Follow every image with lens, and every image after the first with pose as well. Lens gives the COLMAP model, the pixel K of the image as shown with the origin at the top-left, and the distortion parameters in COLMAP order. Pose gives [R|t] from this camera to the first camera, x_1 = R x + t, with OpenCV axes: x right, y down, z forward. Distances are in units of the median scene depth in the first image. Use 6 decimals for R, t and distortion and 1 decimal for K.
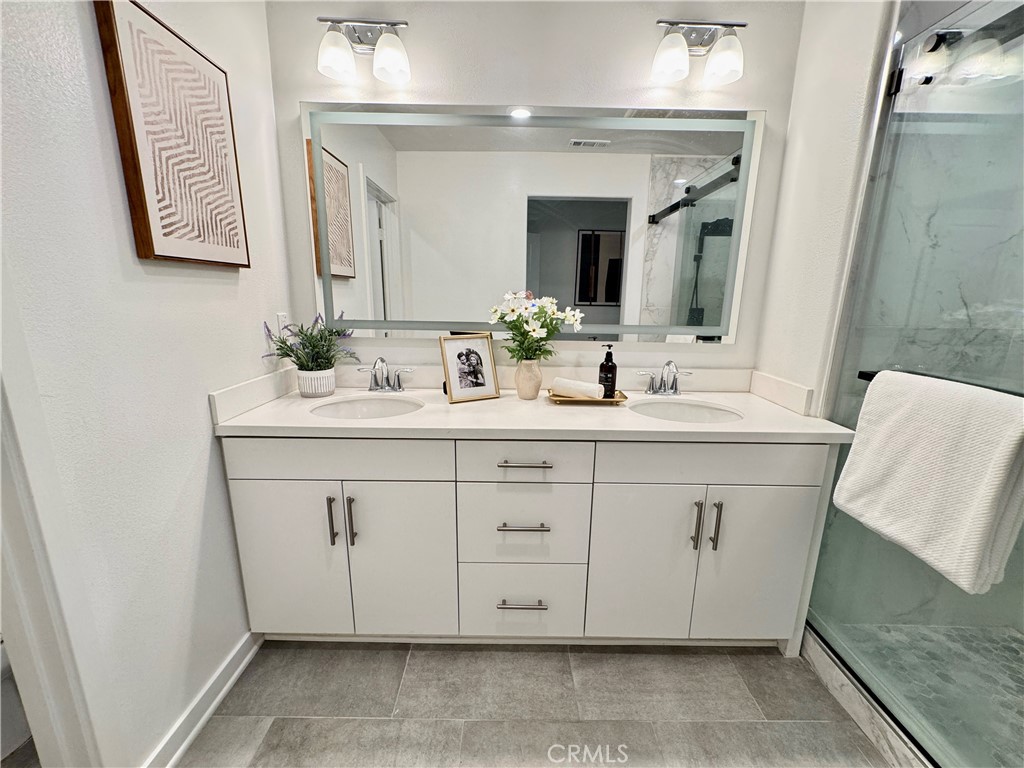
lens RADIAL K [[410.0, 0, 512.4], [0, 410.0, 382.5], [0, 0, 1]] dist [0.001653, -0.001714]
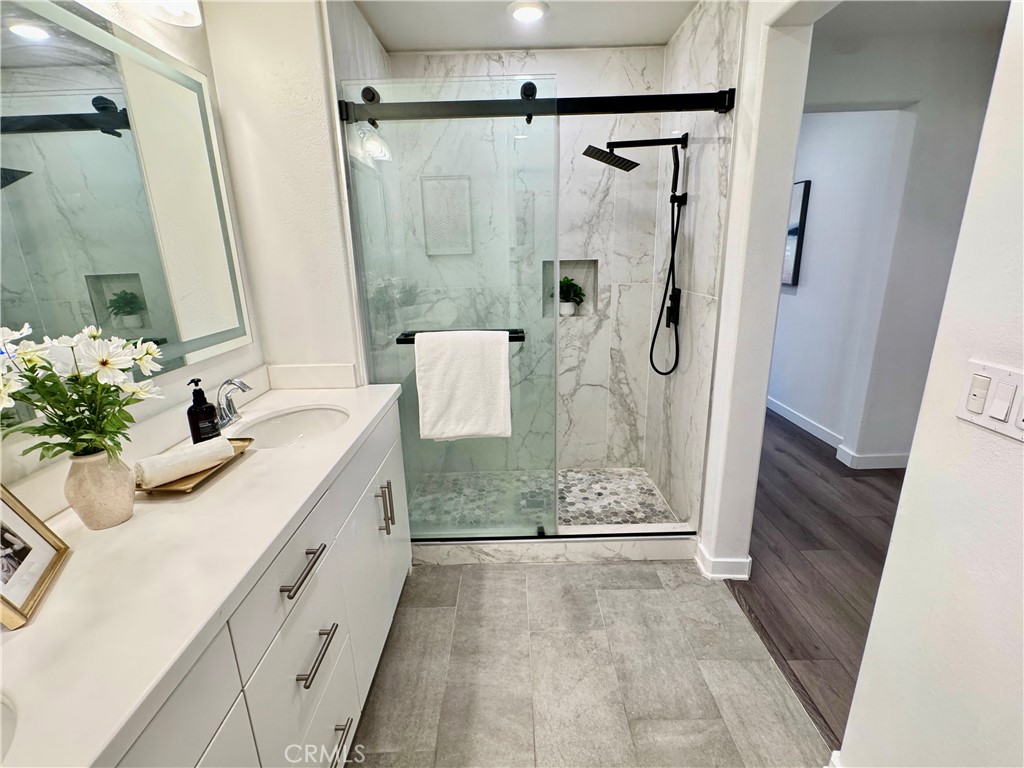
lens RADIAL K [[478.5, 0, 508.7], [0, 478.5, 385.4], [0, 0, 1]] dist [-0.002436, 0.000532]
pose [[0.003434, -0.287435, 0.957794, -0.603045], [0.241100, 0.929782, 0.278164, -0.207715], [-0.970494, 0.229969, 0.072493, 0.527106]]
